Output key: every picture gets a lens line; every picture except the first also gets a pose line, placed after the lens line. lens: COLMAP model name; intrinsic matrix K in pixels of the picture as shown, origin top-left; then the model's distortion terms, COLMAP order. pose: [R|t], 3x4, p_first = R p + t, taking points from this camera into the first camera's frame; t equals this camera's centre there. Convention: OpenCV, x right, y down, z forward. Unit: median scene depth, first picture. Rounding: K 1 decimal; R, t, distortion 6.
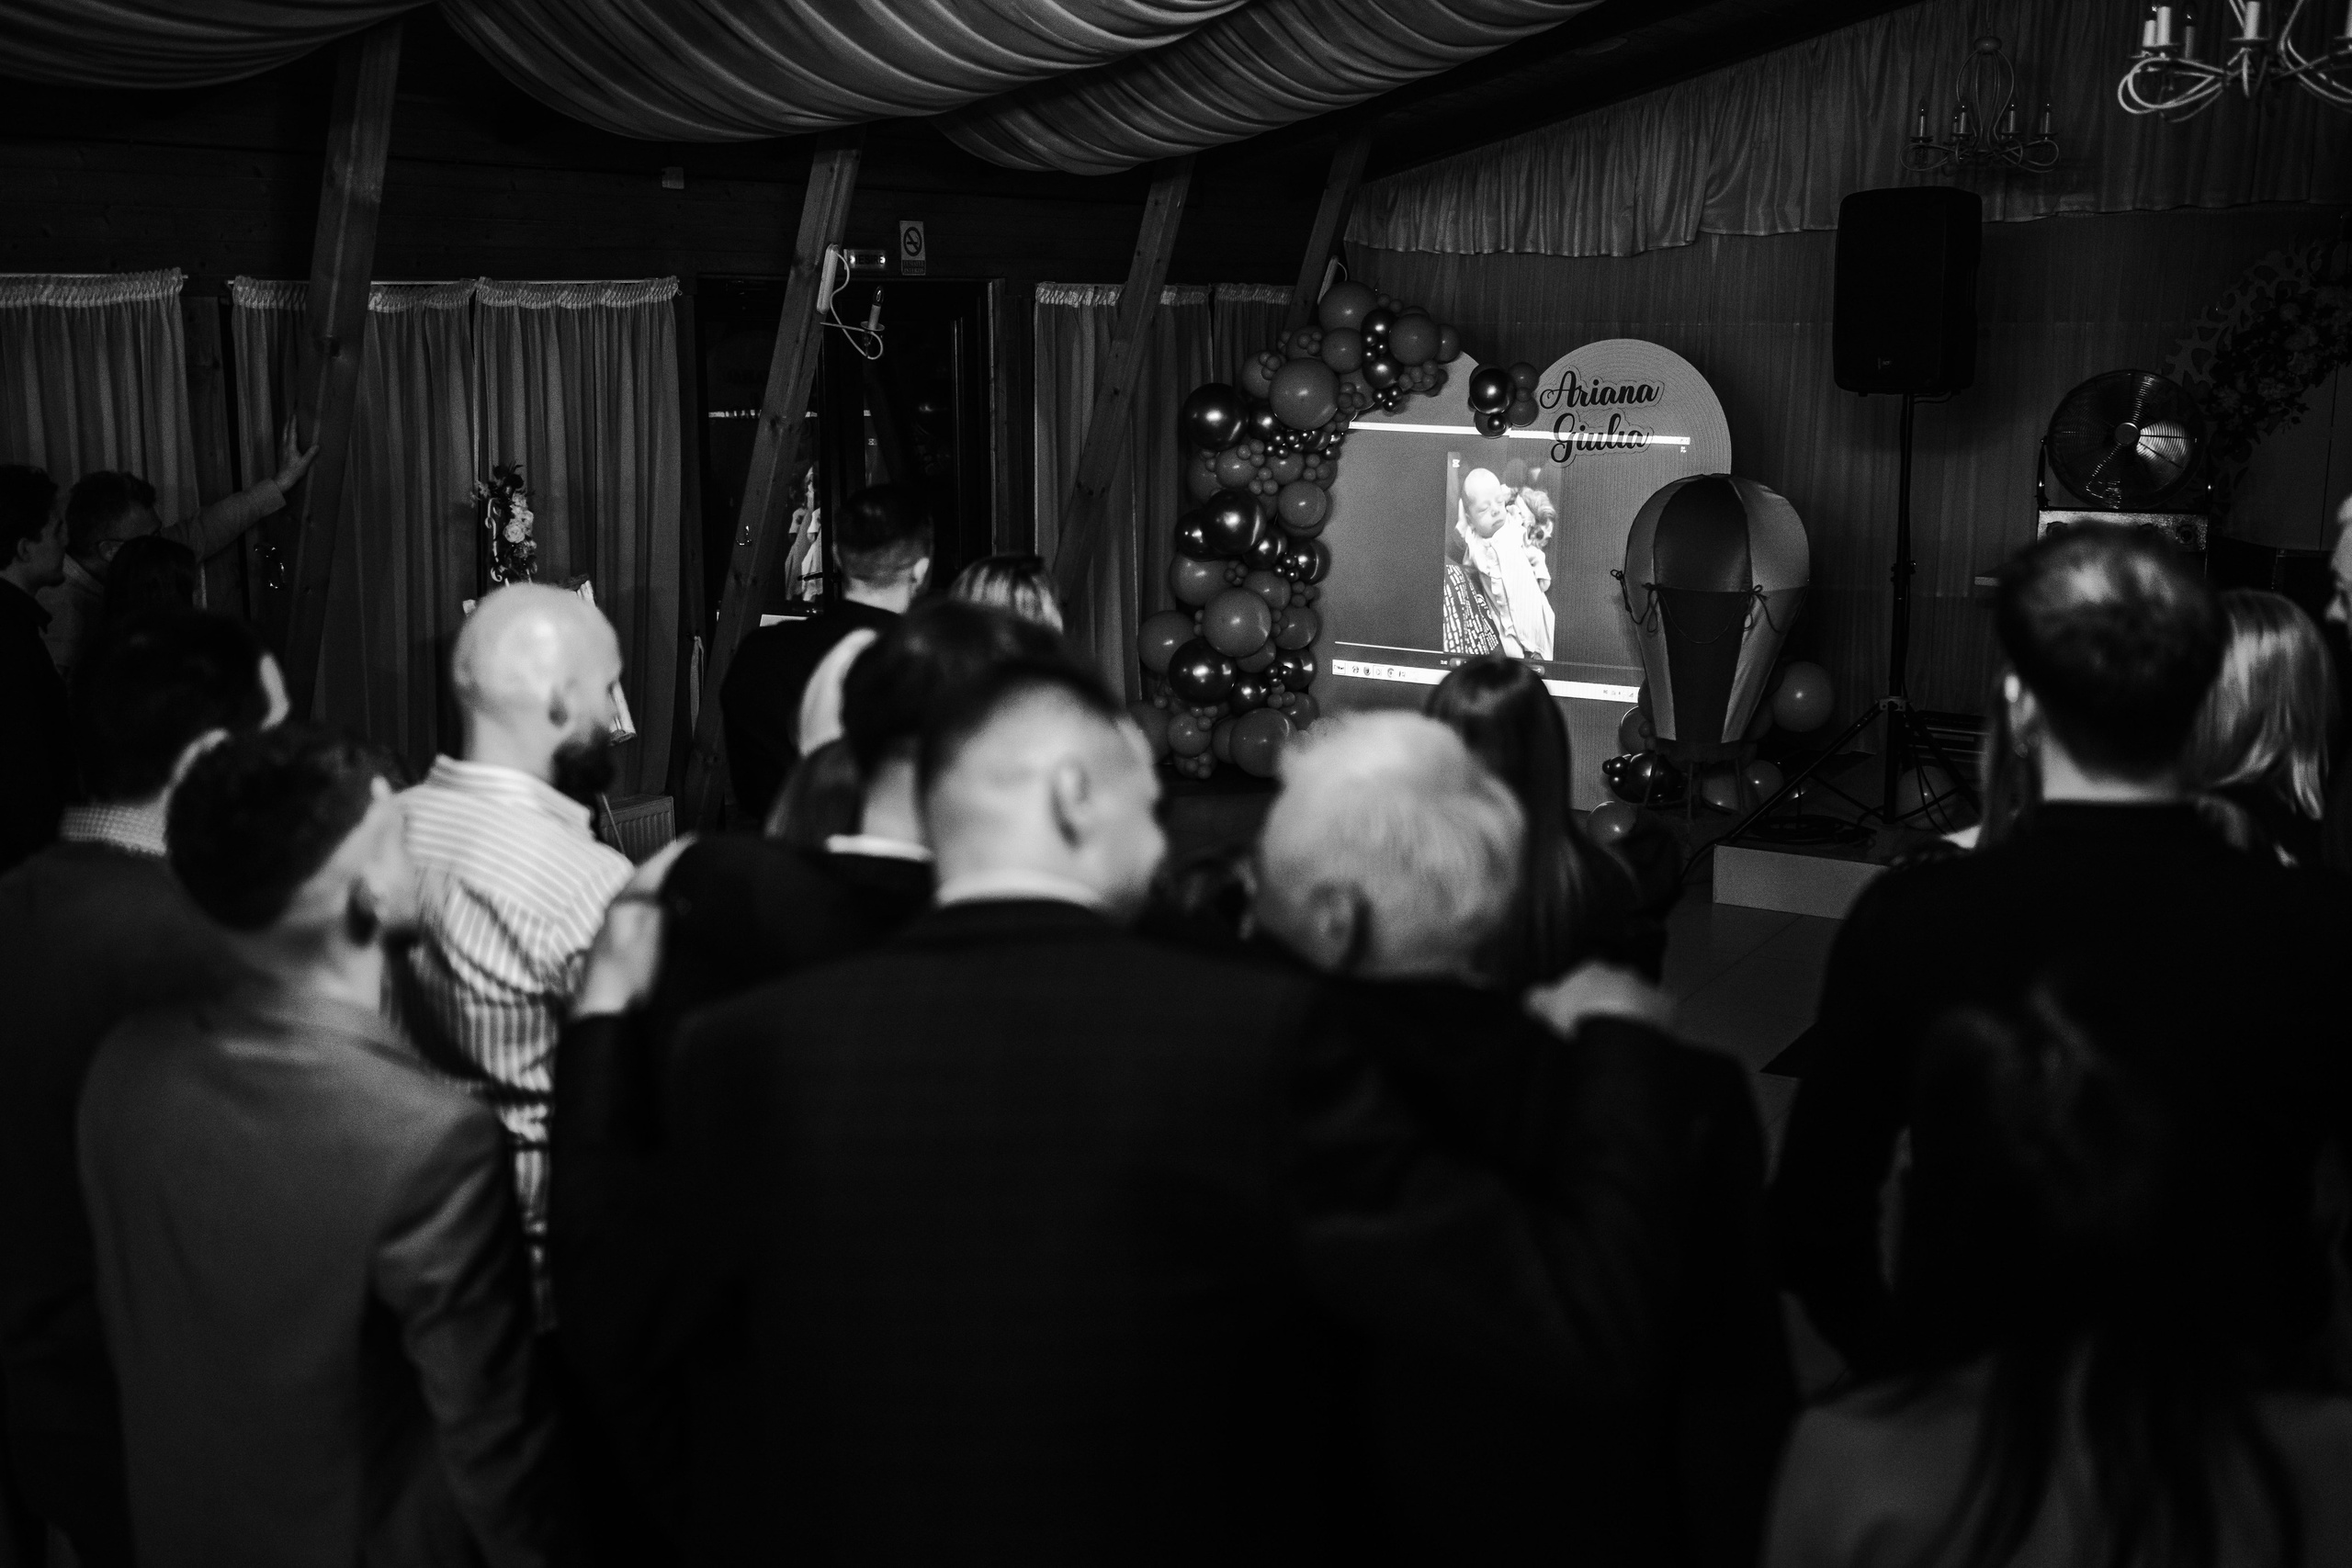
lens RADIAL K [[2355.2, 0, 1176.7], [0, 2355.2, 745.3], [0, 0, 1]] dist [-0.051235, 0.158646]
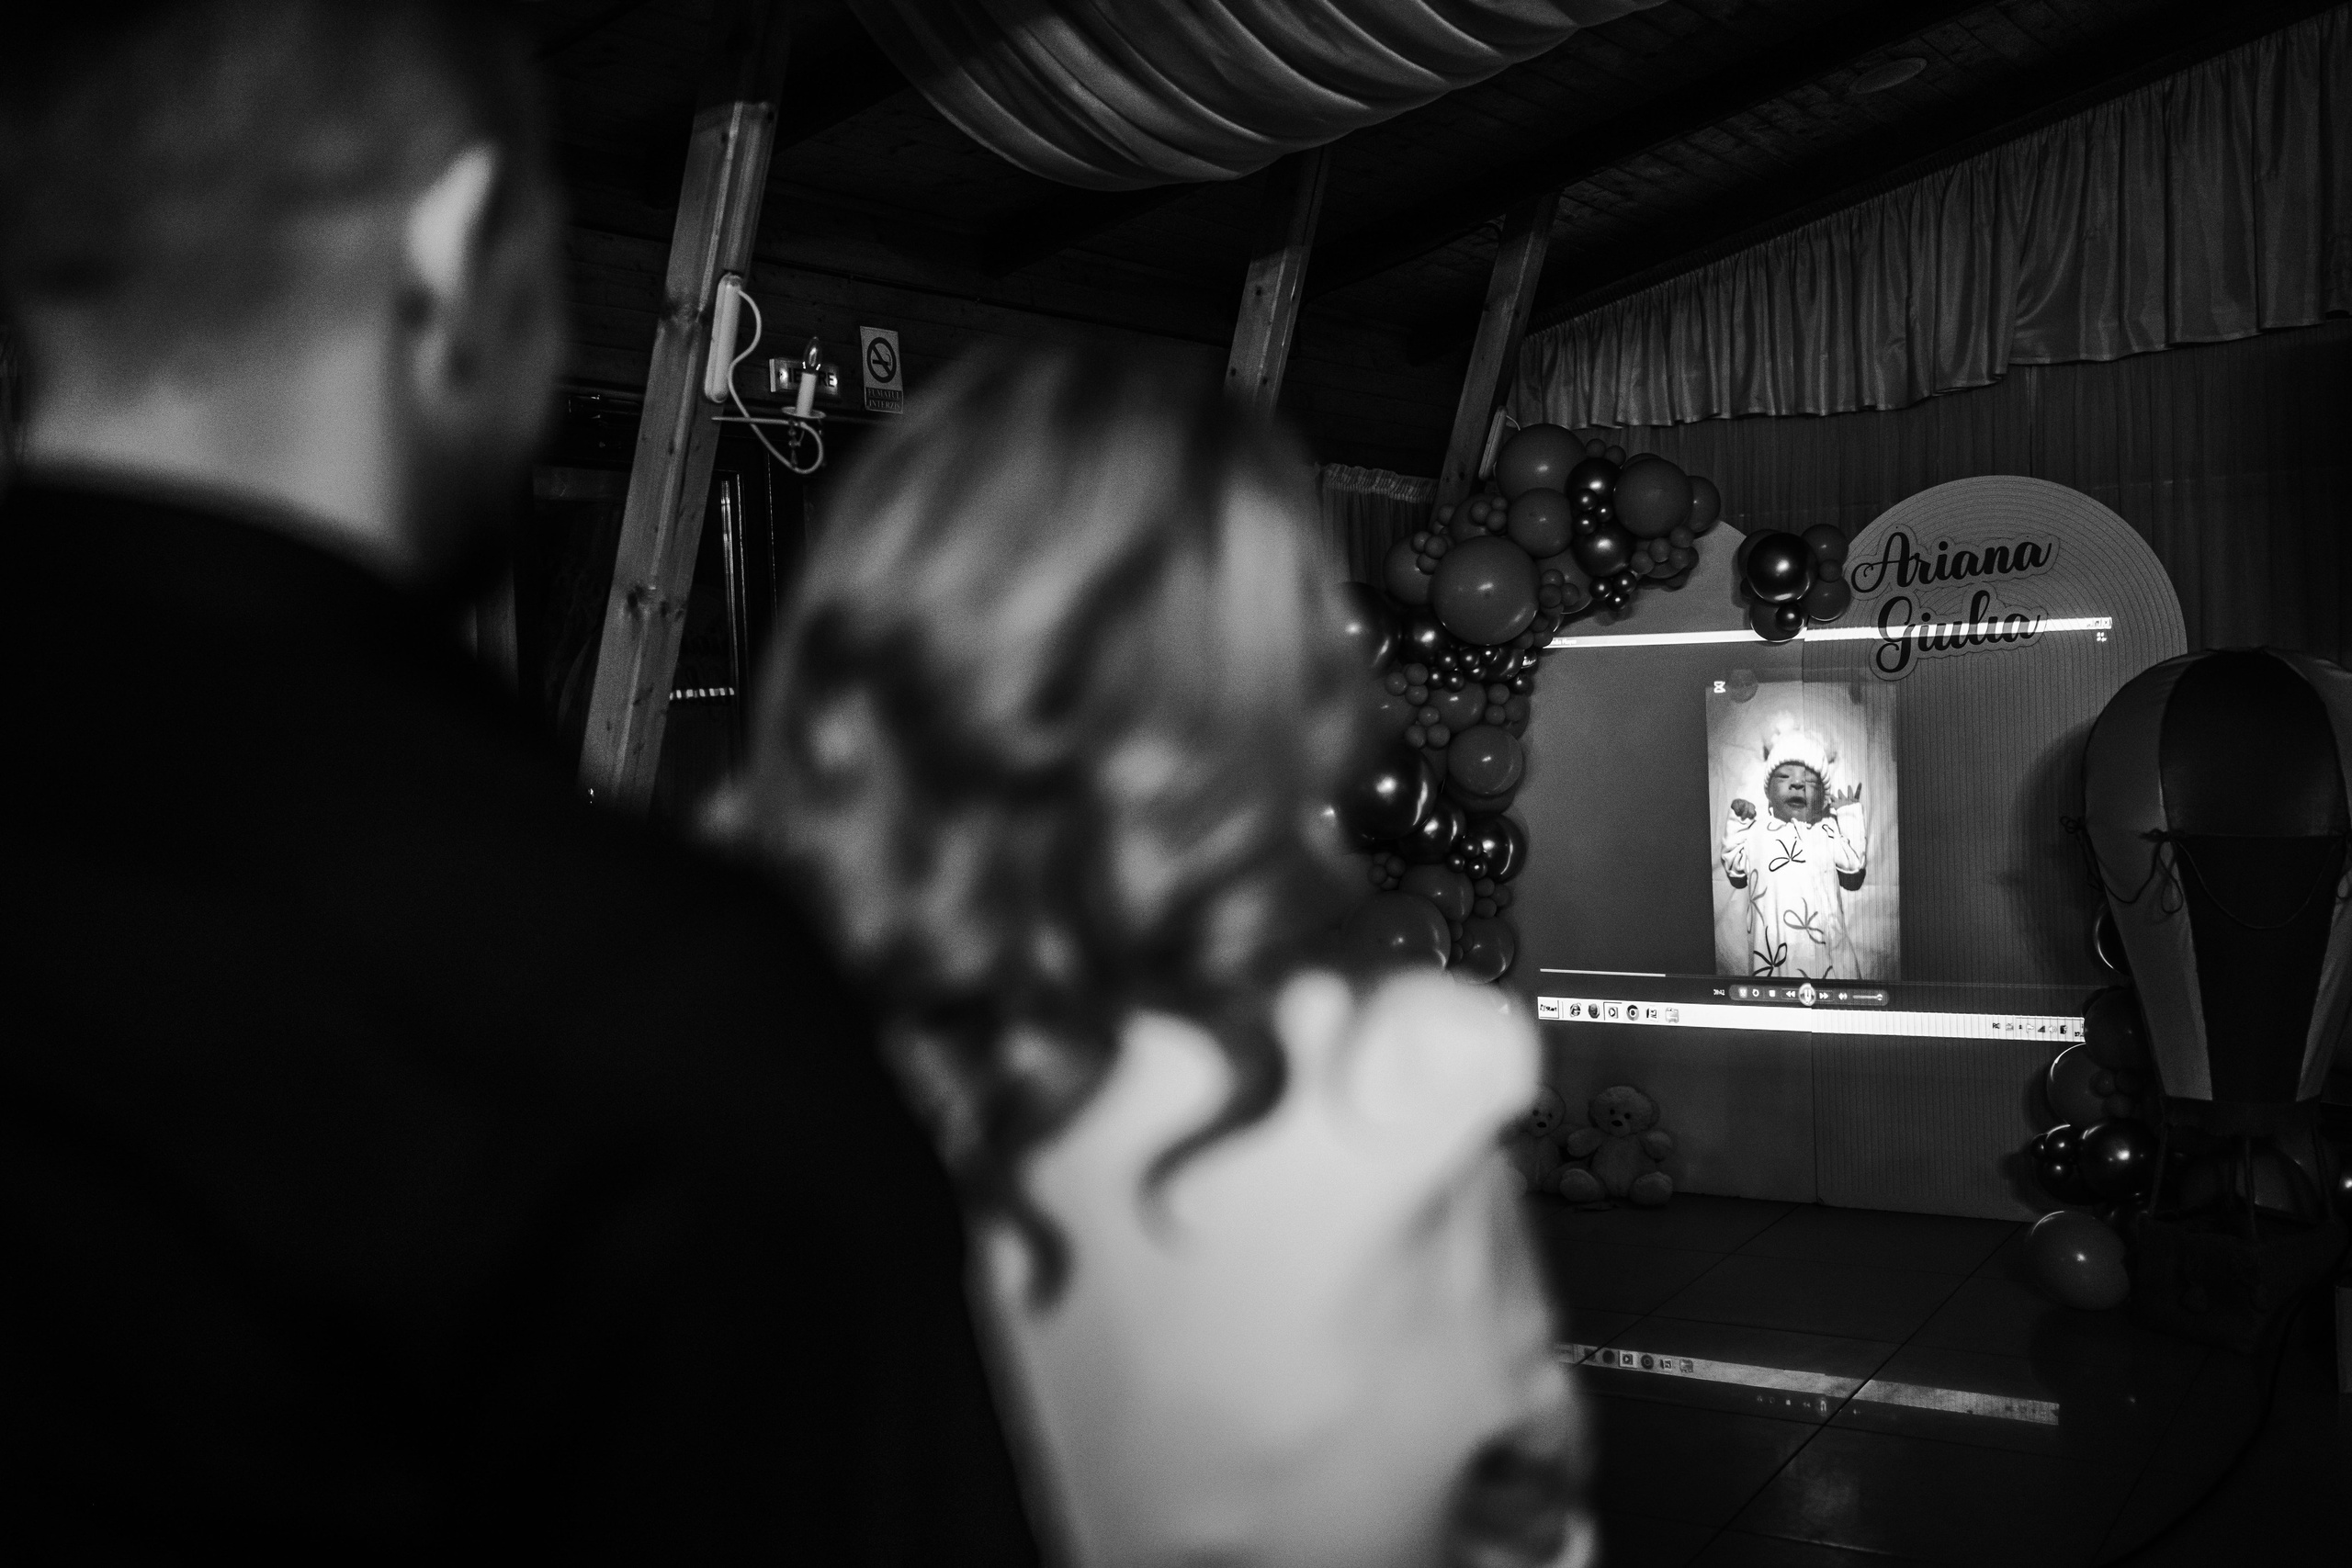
lens RADIAL K [[2355.2, 0, 1176.7], [0, 2355.2, 745.3], [0, 0, 1]] dist [-0.051235, 0.158646]
pose [[0.999162, -0.040862, 0.002328, -0.035325], [0.040722, 0.986796, -0.156764, -0.007286], [0.004108, 0.156728, 0.987633, 0.358766]]
